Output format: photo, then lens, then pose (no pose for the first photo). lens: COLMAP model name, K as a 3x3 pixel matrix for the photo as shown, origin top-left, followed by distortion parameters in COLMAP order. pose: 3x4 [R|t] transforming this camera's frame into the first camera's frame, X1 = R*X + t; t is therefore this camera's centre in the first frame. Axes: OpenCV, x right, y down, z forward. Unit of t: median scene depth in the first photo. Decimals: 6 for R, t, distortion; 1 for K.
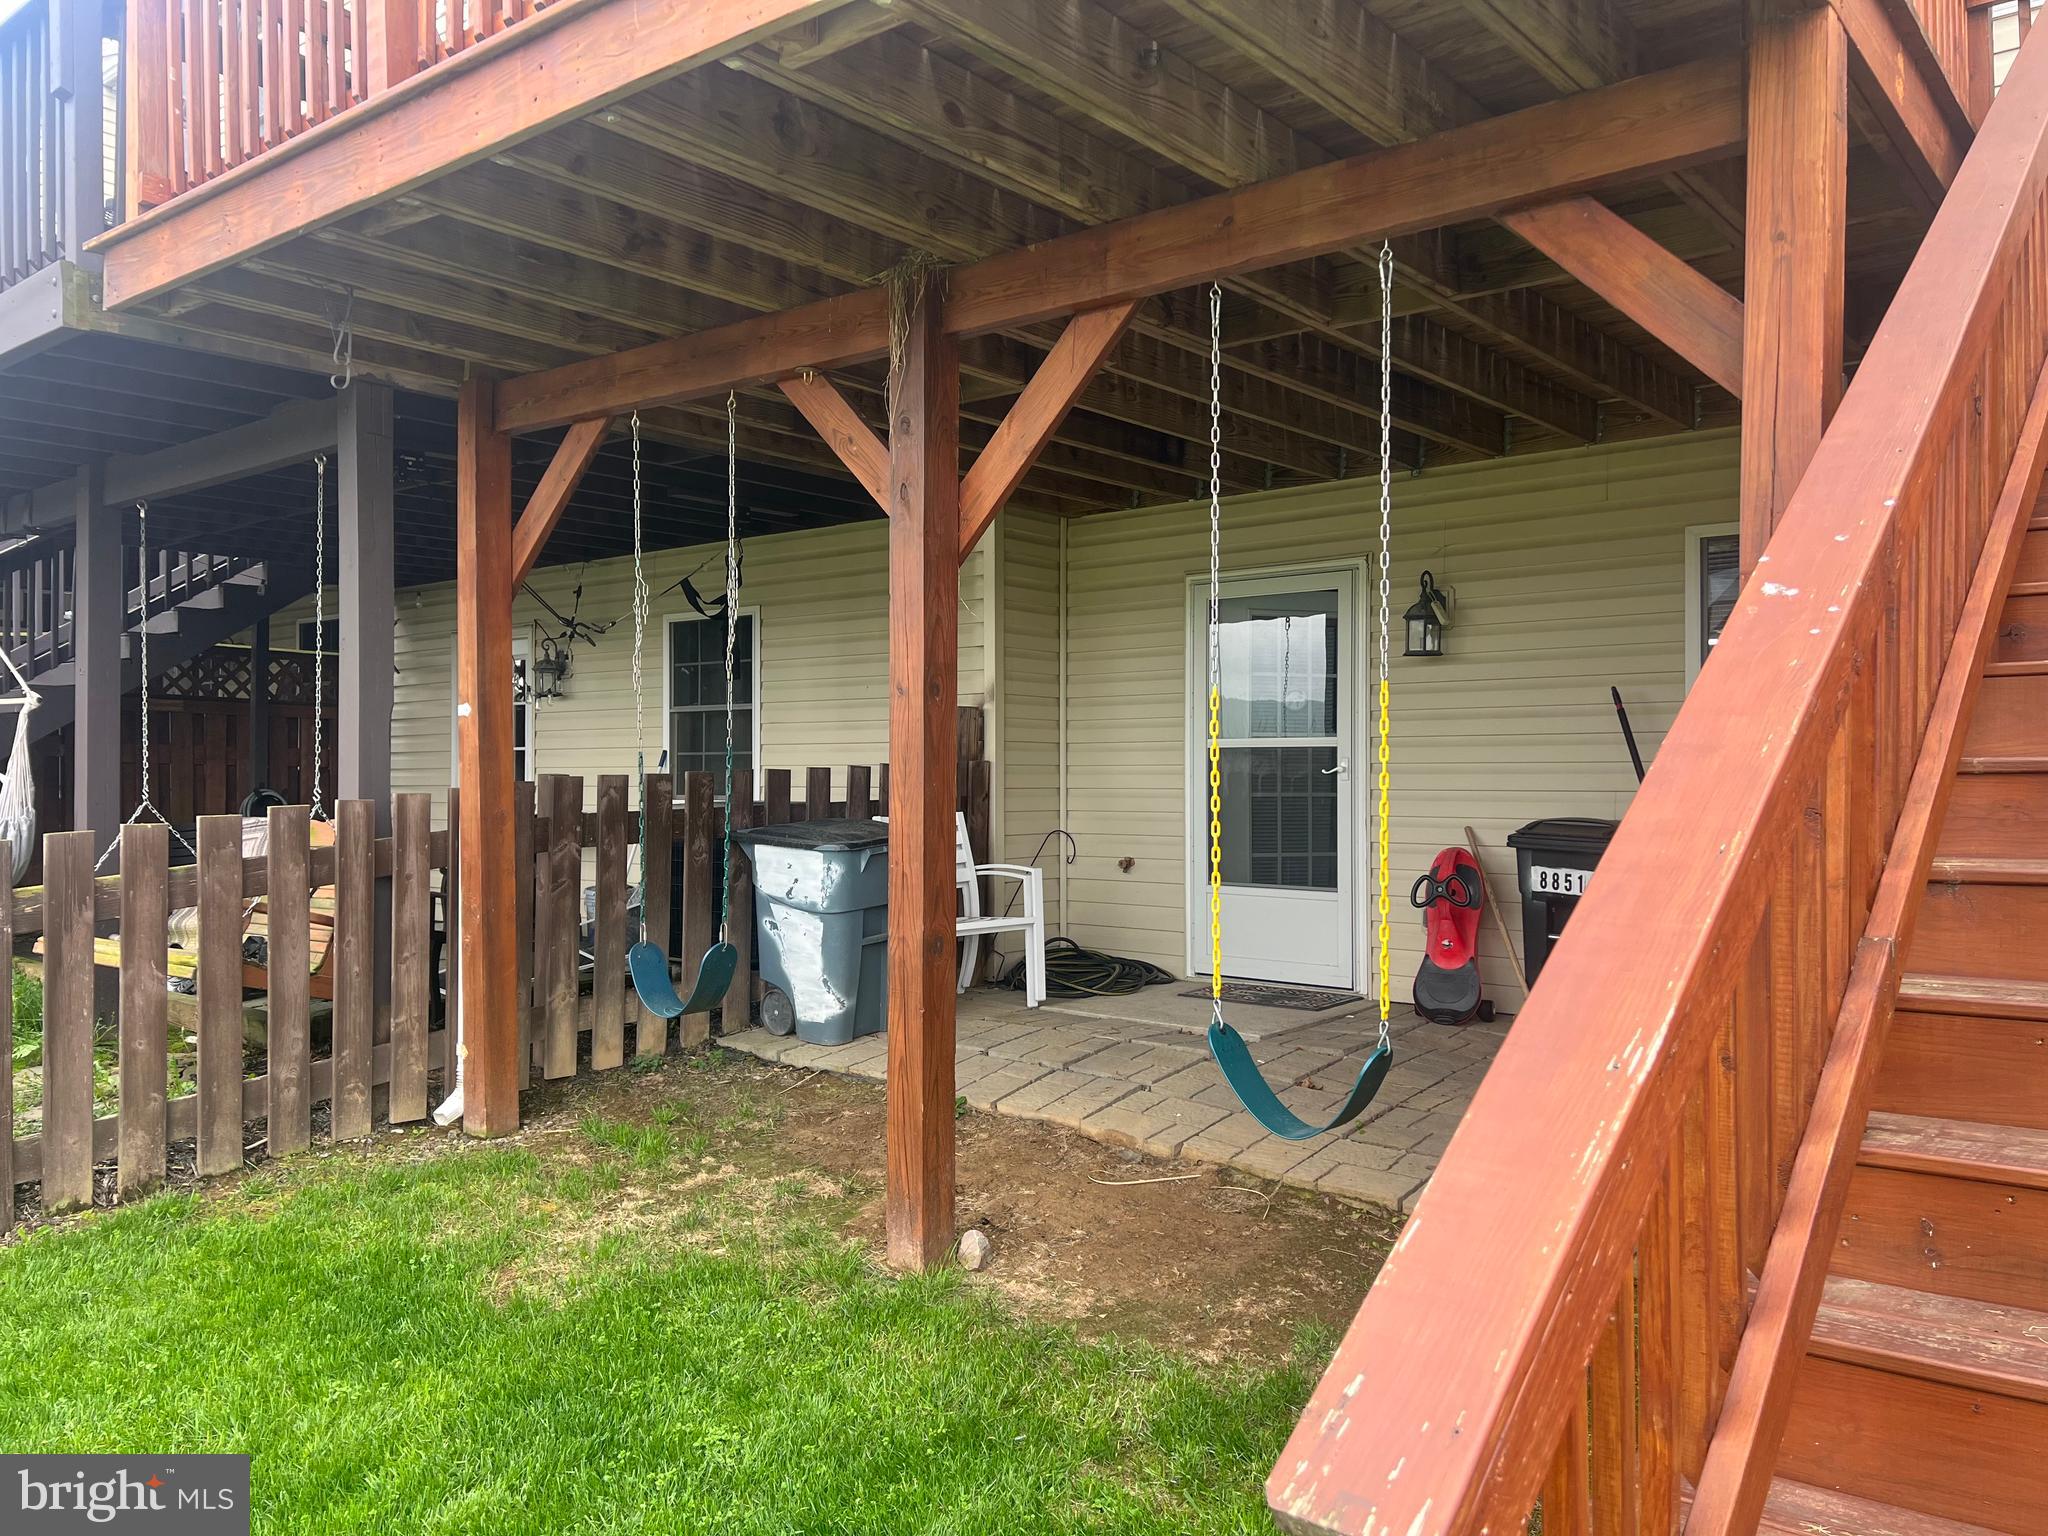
lens RADIAL K [[1530.7, 0, 1015.6], [0, 1530.7, 773.9], [0, 0, 1]] dist [0.064951, -0.074401]
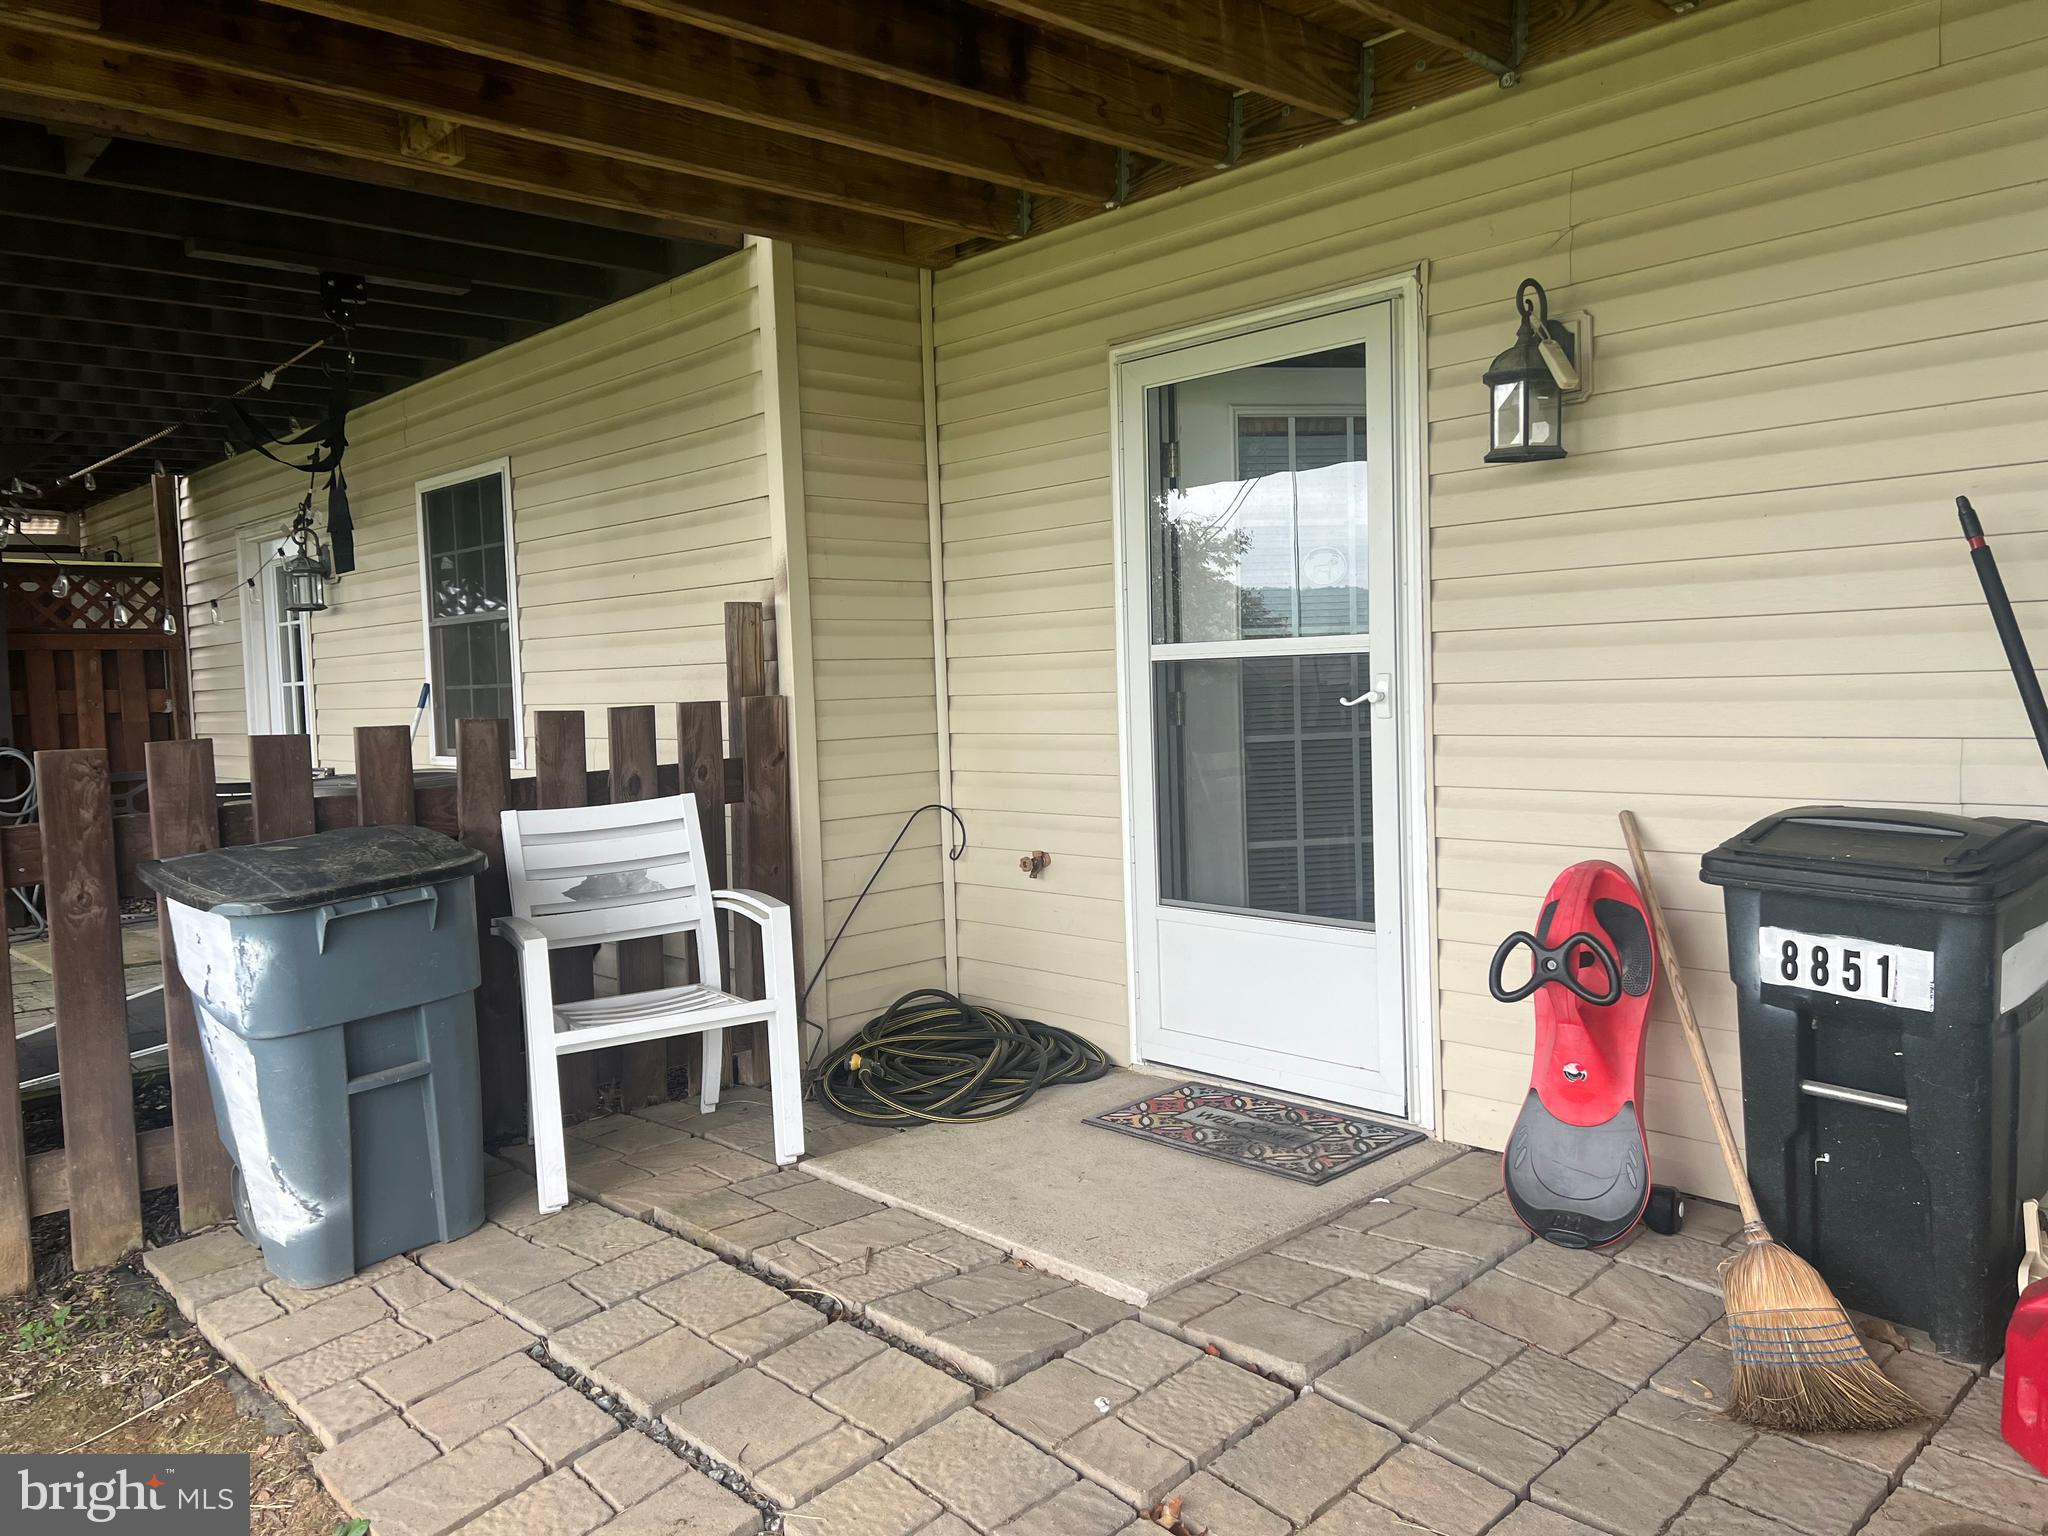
lens RADIAL K [[1530.7, 0, 1036.9], [0, 1530.7, 761.6], [0, 0, 1]] dist [0.064951, -0.074401]
pose [[0.991256, -0.026230, -0.129318, 0.165441], [0.034008, 0.997719, 0.058305, -0.015232], [0.127494, -0.062193, 0.989888, 0.474059]]
